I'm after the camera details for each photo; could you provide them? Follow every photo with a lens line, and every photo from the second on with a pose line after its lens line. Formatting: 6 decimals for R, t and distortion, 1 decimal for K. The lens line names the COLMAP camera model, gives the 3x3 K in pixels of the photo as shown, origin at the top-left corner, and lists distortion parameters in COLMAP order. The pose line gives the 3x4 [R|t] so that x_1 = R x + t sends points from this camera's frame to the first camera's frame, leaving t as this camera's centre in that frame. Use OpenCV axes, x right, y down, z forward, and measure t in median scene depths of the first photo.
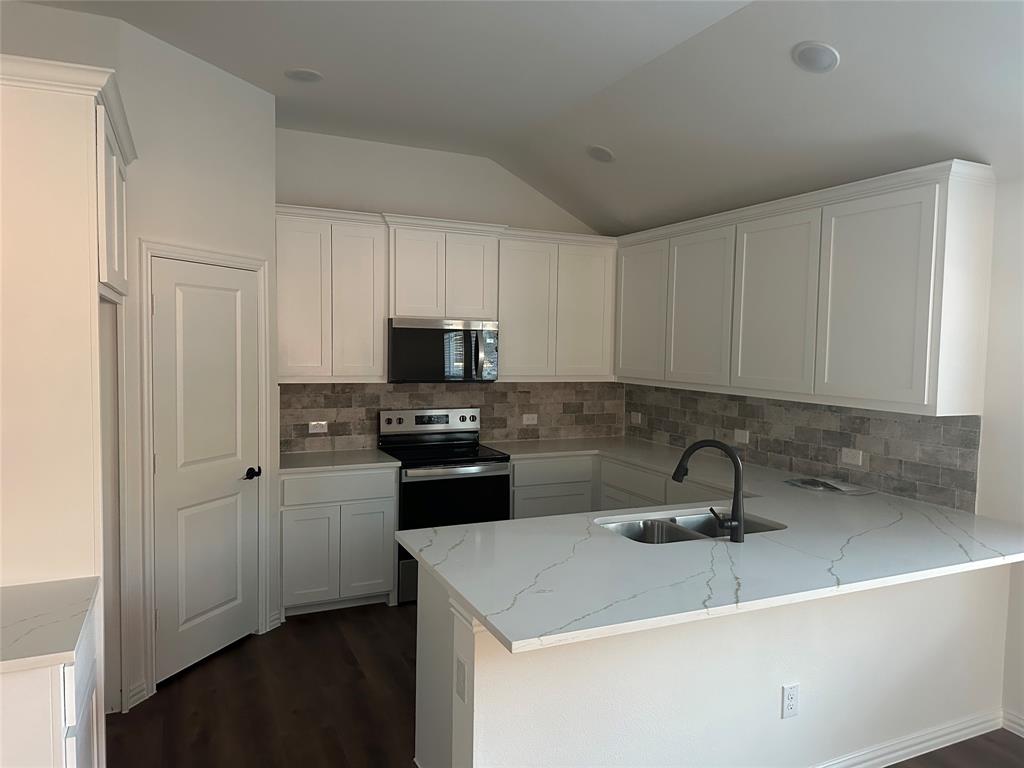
lens RADIAL K [[708.3, 0, 512.0], [0, 708.3, 384.0], [0, 0, 1]] dist [0.053392, -0.001275]
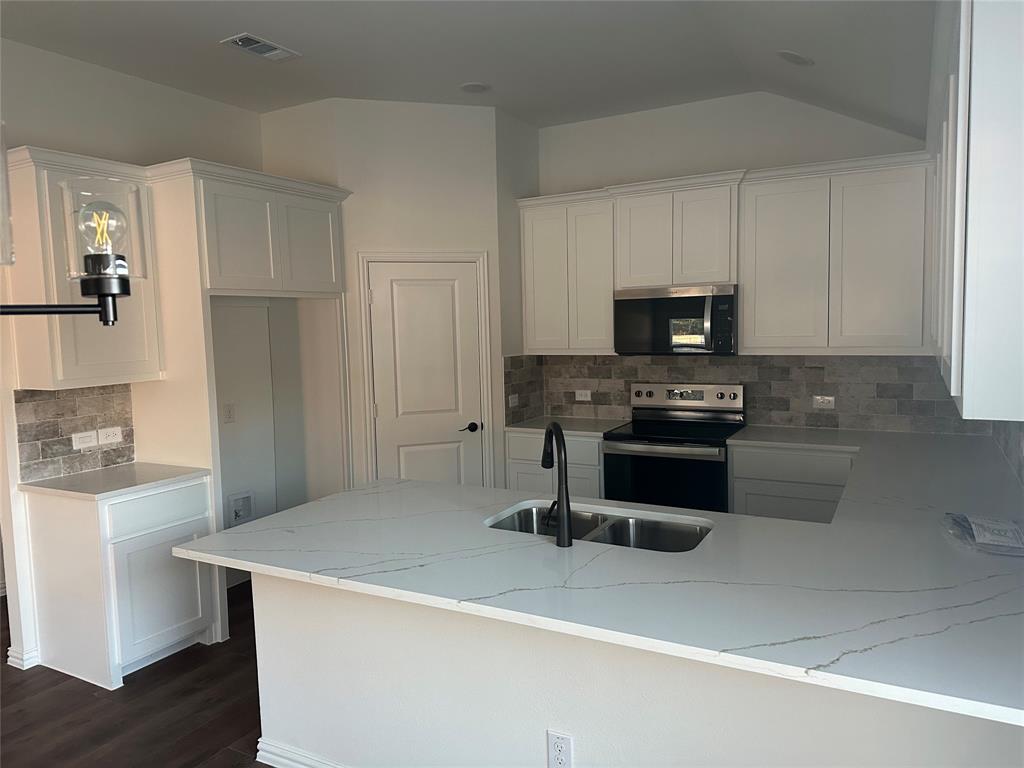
lens RADIAL K [[707.9, 0, 512.0], [0, 707.9, 384.0], [0, 0, 1]] dist [0.086763, -0.000831]
pose [[0.589958, 0.038414, -0.806520, 0.530453], [-0.011089, 0.999159, 0.039478, 0.001311], [0.807358, -0.014347, 0.589887, 0.268520]]
